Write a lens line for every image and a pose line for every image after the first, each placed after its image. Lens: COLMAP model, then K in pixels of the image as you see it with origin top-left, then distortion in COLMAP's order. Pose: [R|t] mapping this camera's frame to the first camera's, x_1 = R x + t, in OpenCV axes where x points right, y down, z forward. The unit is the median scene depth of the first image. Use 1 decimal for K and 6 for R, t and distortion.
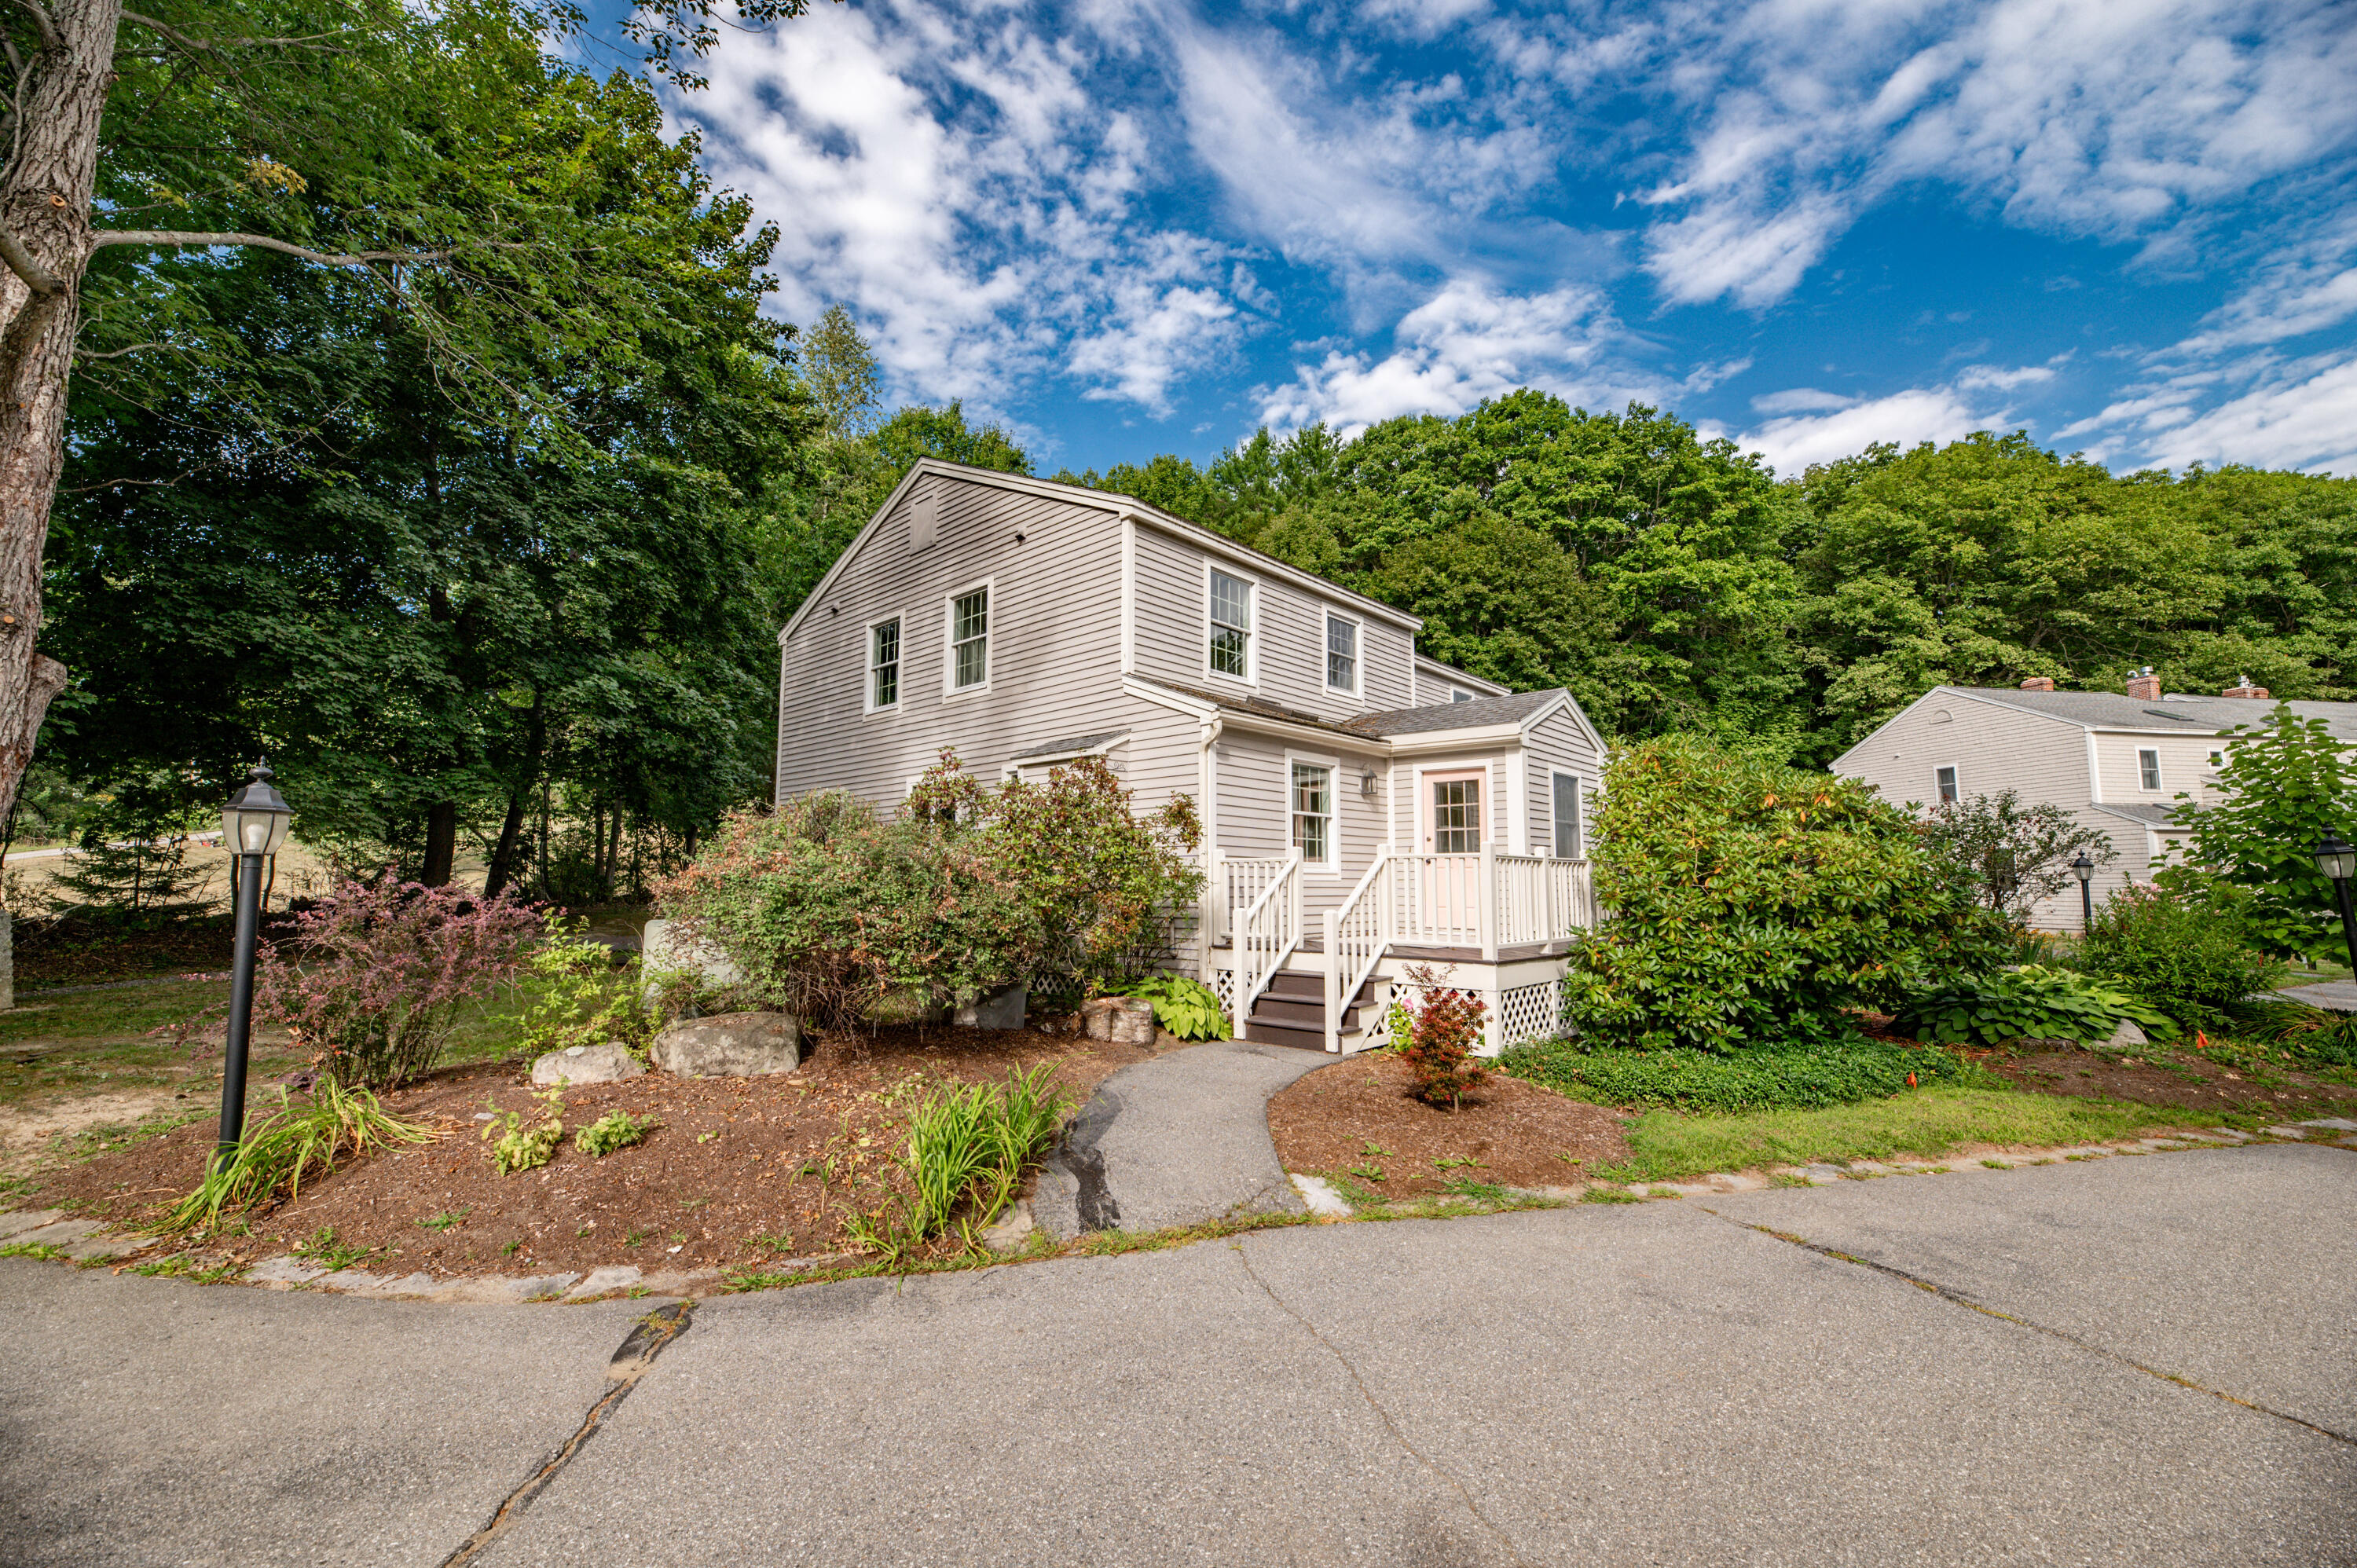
lens RADIAL K [[974.8, 0, 1157.8], [0, 974.8, 834.1], [0, 0, 1]] dist [0.007807, 0.000296]
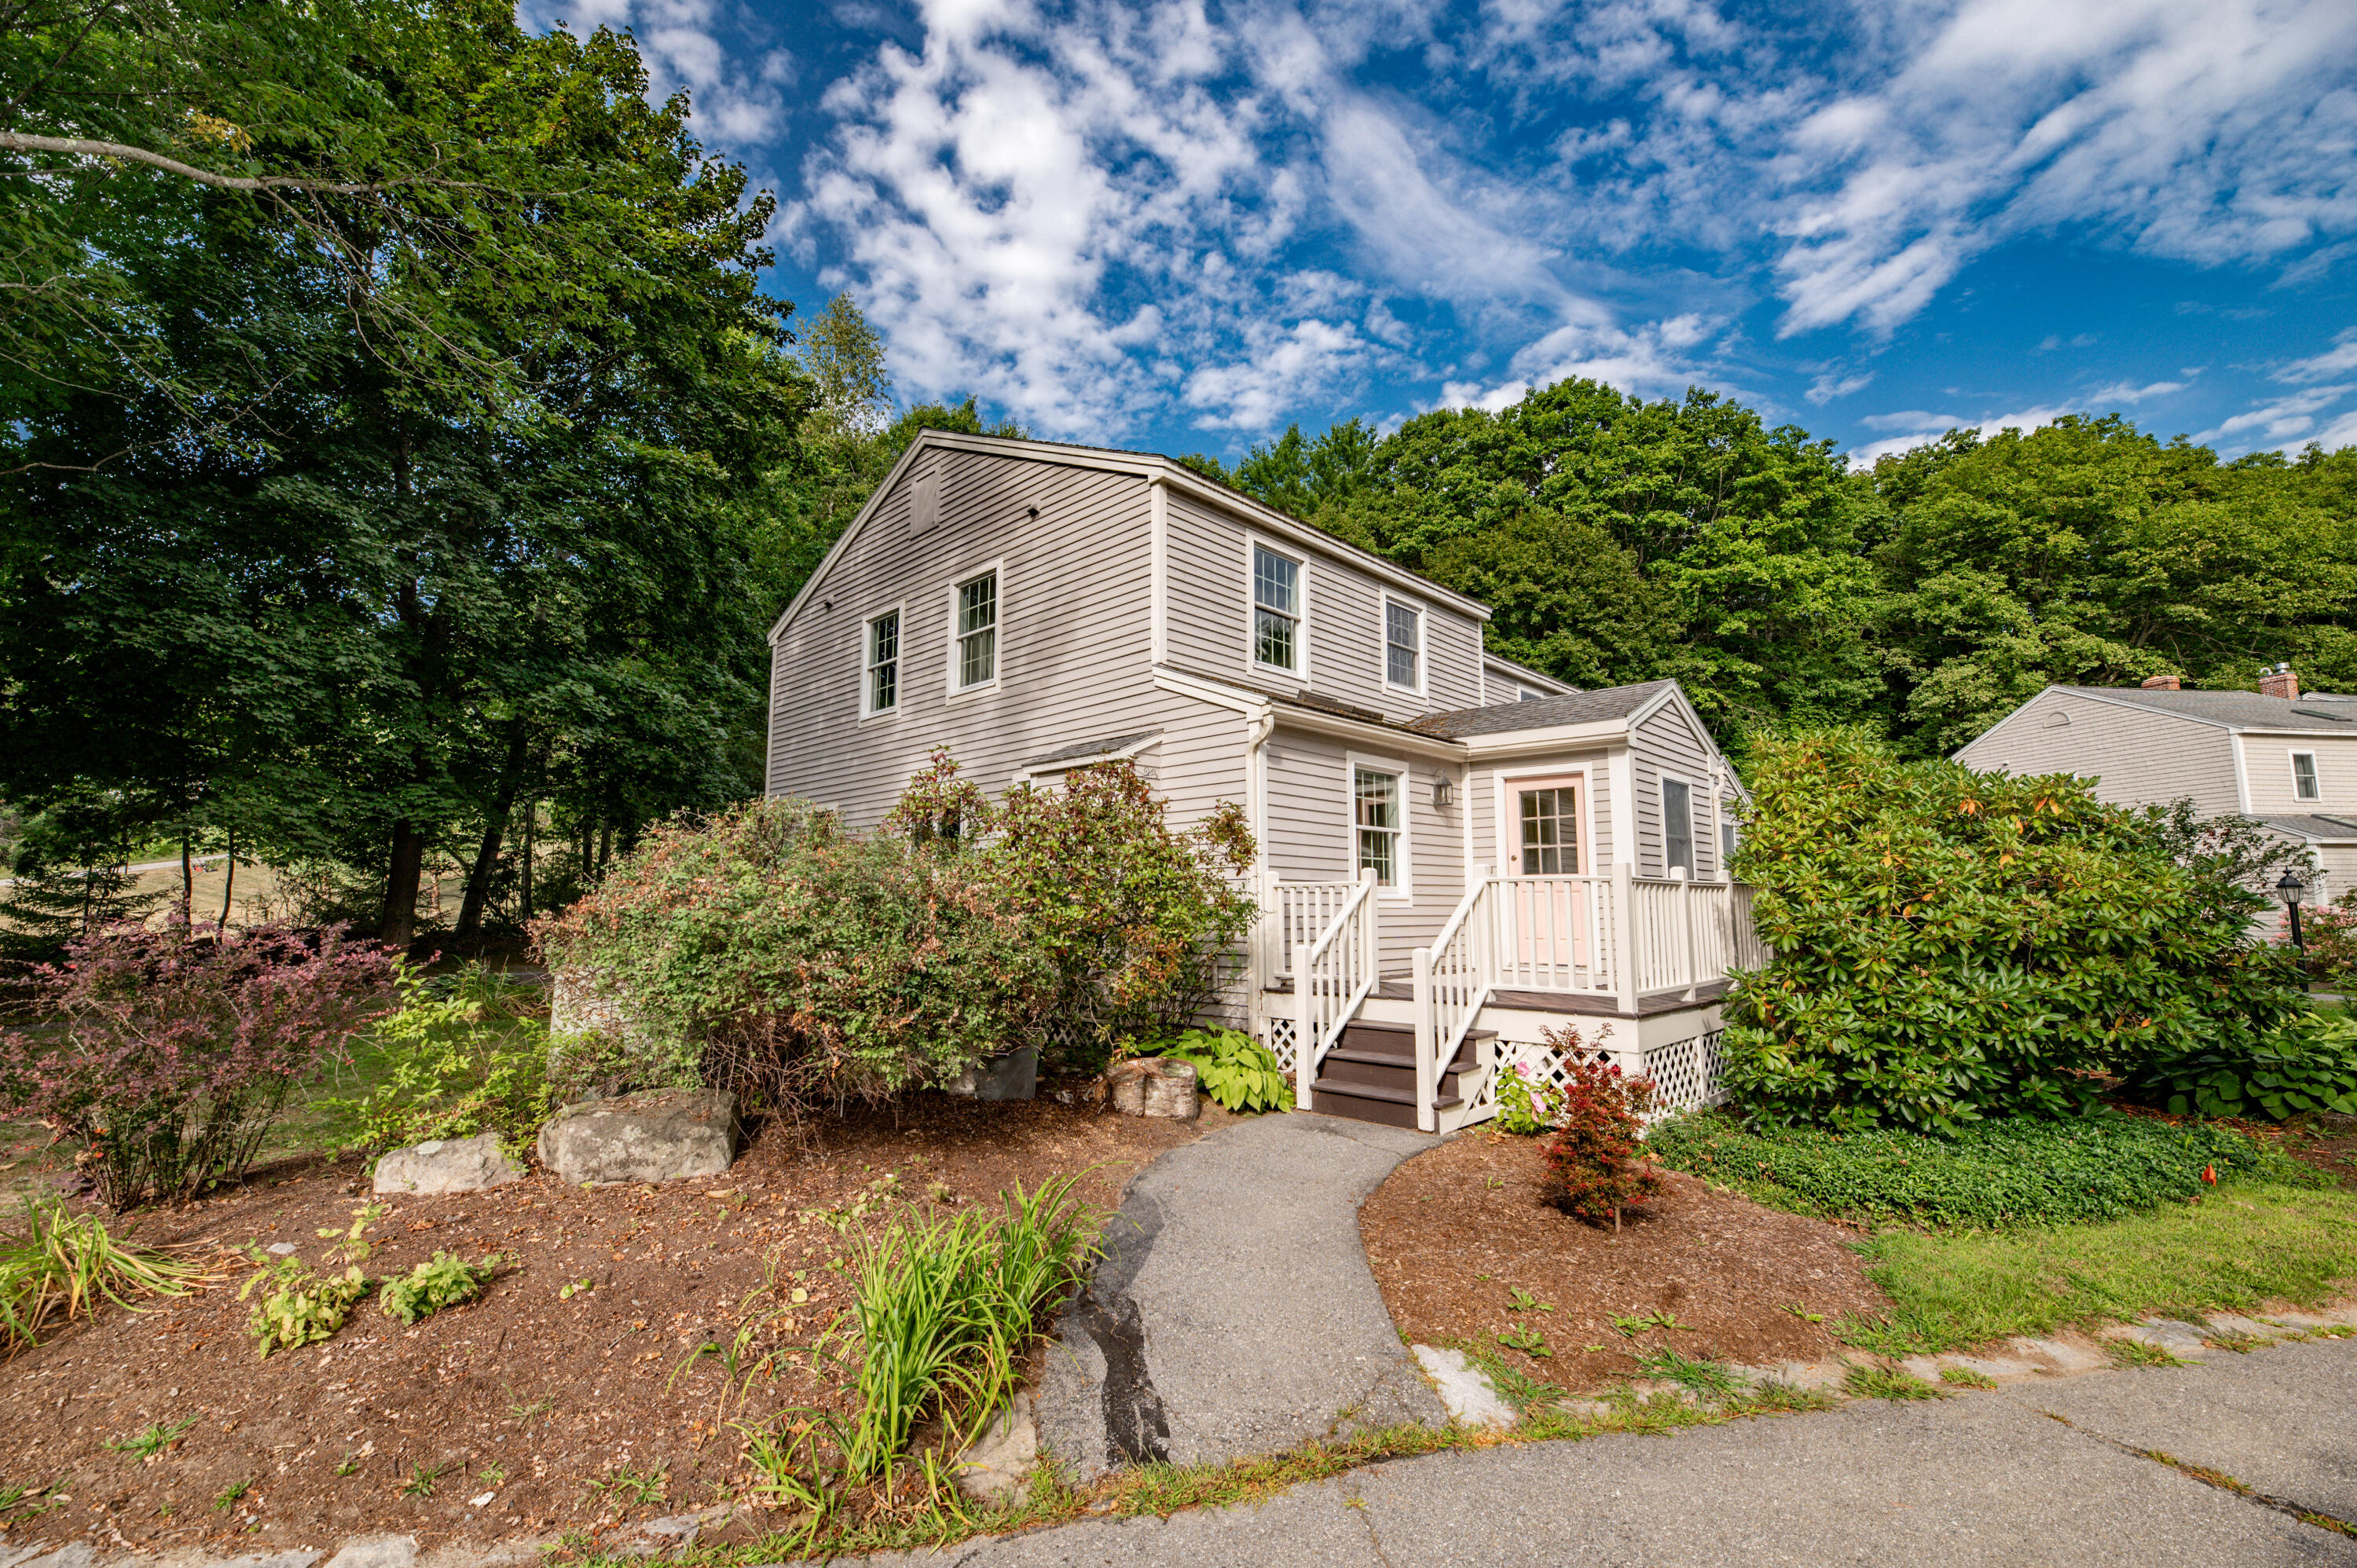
lens RADIAL K [[995.9, 0, 1157.2], [0, 995.9, 825.4], [0, 0, 1]] dist [-0.001185, 0.000175]
pose [[0.999709, -0.004908, -0.023638, -0.010808], [0.004237, 0.999589, -0.028354, 0.000314], [0.023768, 0.028245, 0.999318, 0.118868]]
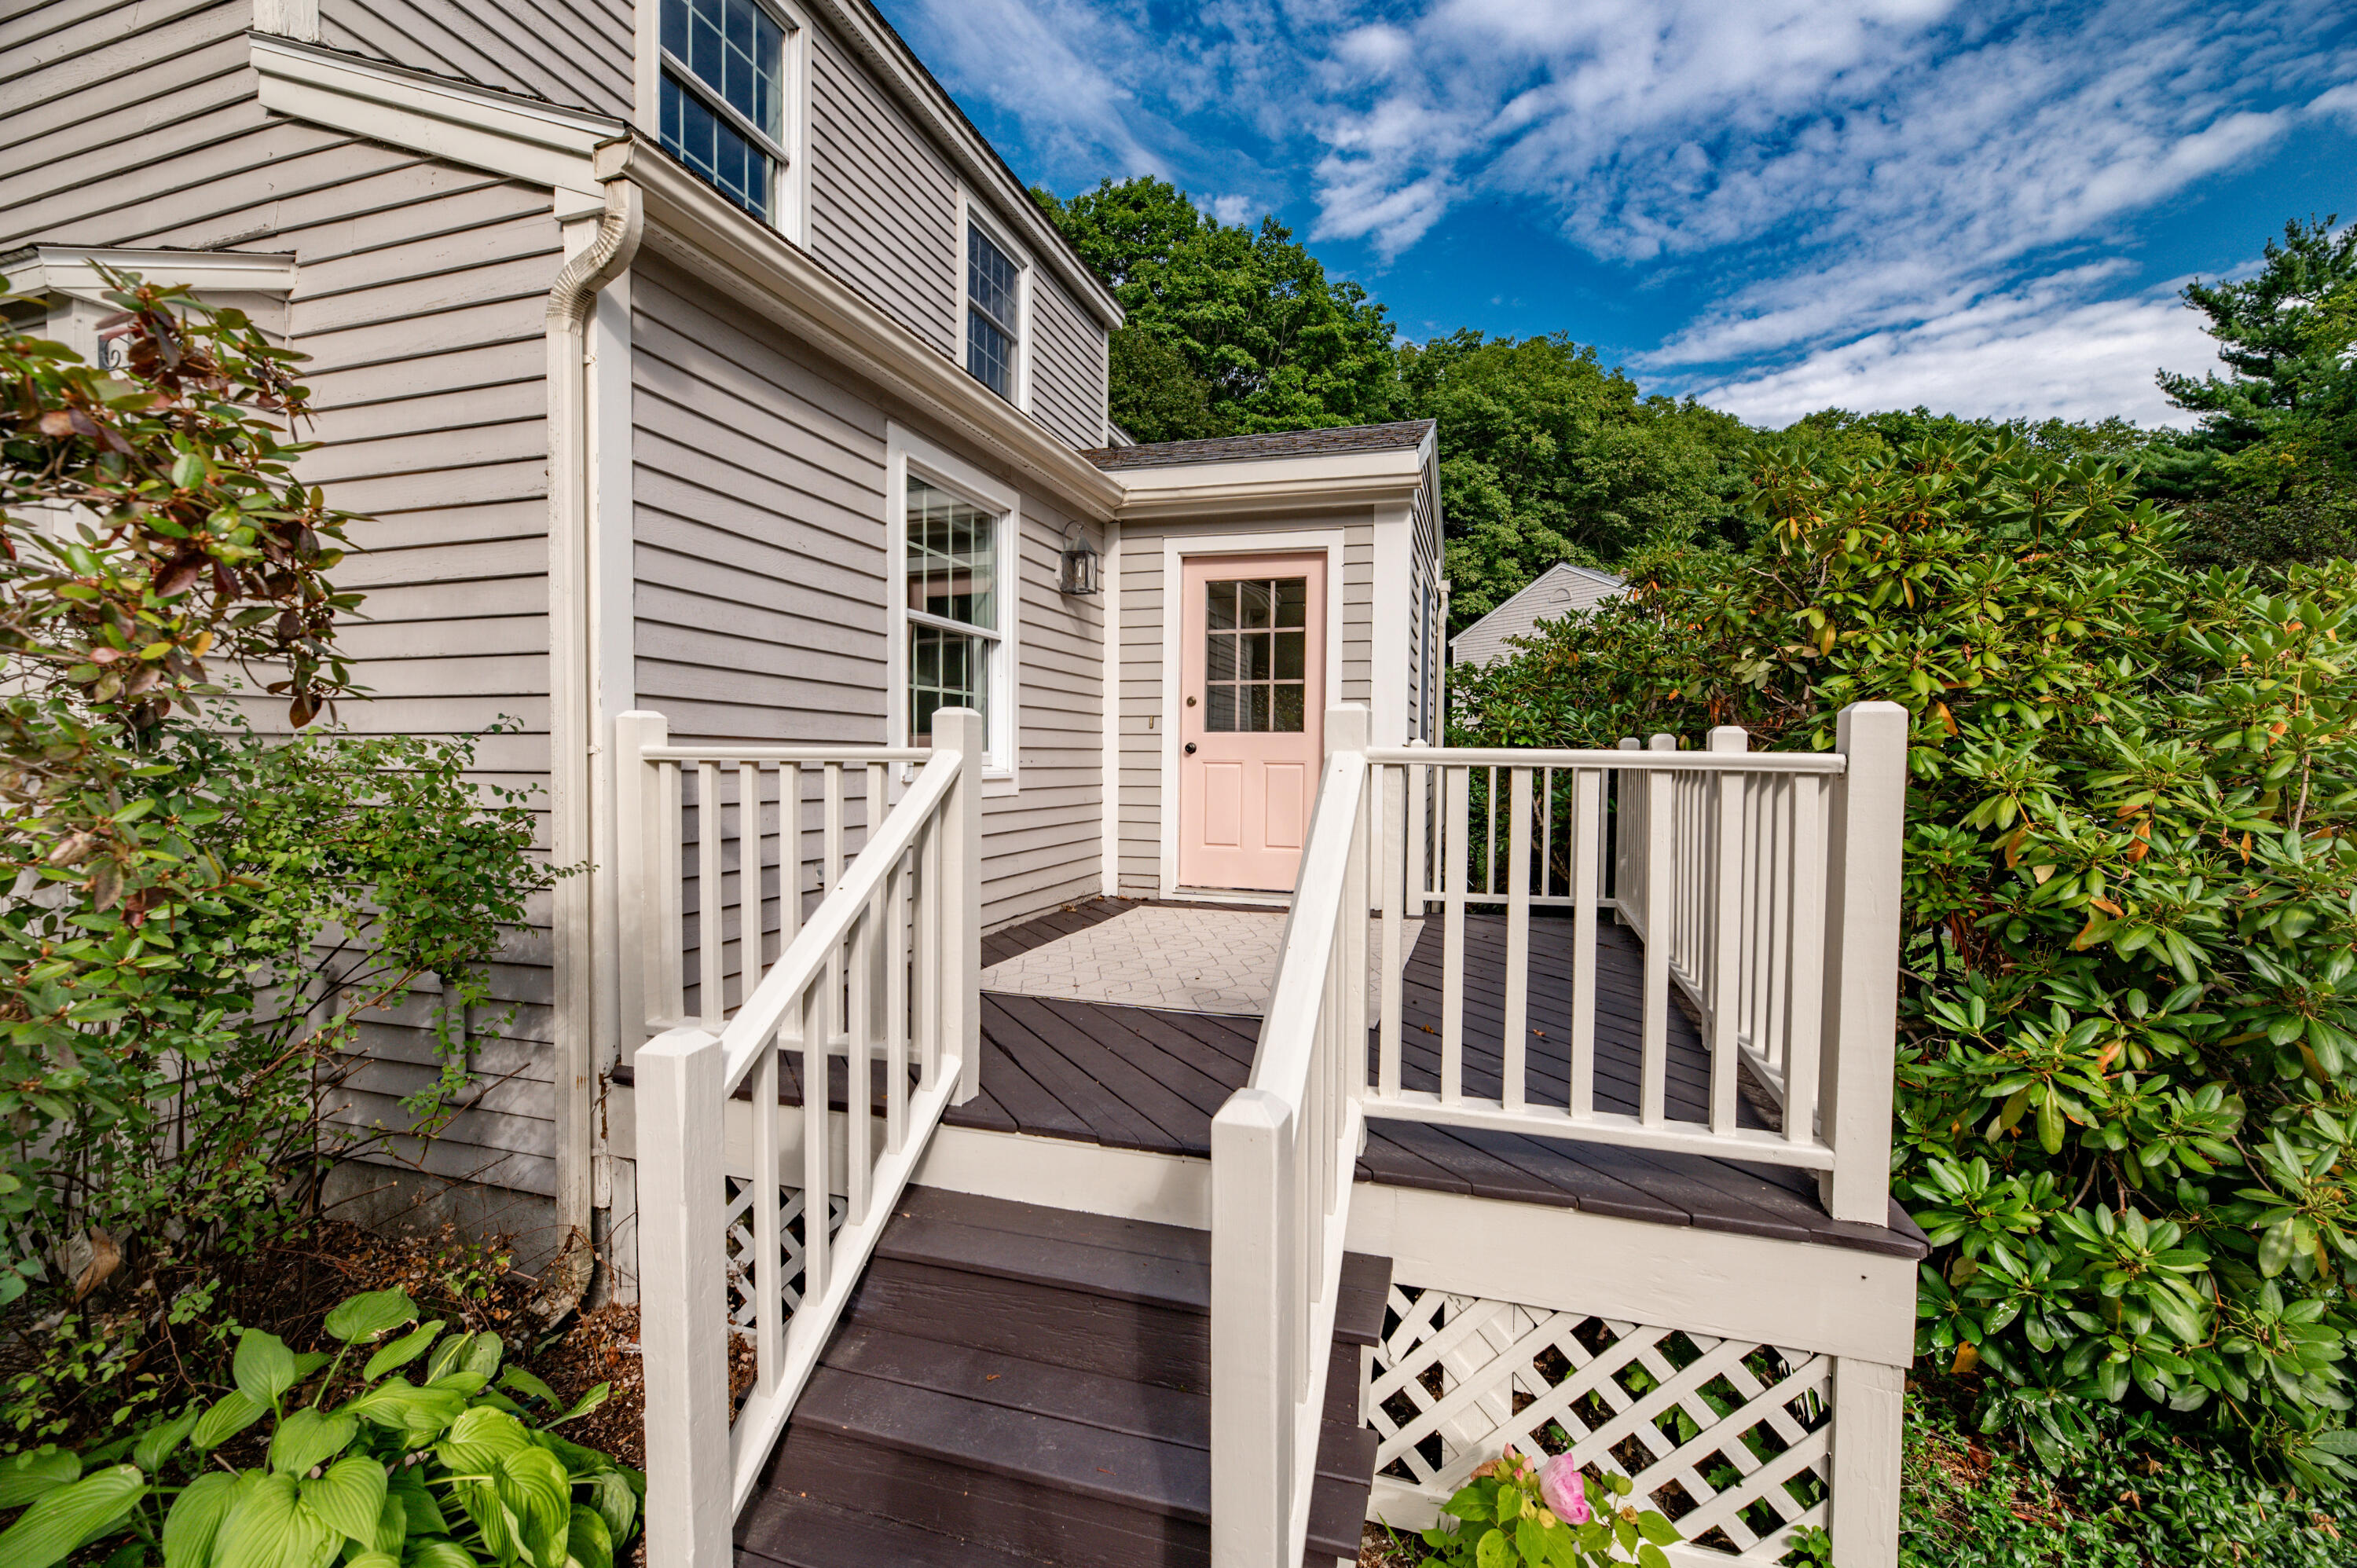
lens RADIAL K [[939.7, 0, 1185.0], [0, 939.7, 792.2], [0, 0, 1]] dist [-0.004287, -0.002490]
pose [[0.890487, -0.011841, 0.454854, 0.061648], [-0.032108, 0.995534, 0.088777, 0.008288], [-0.453874, -0.093659, 0.886130, 0.553387]]
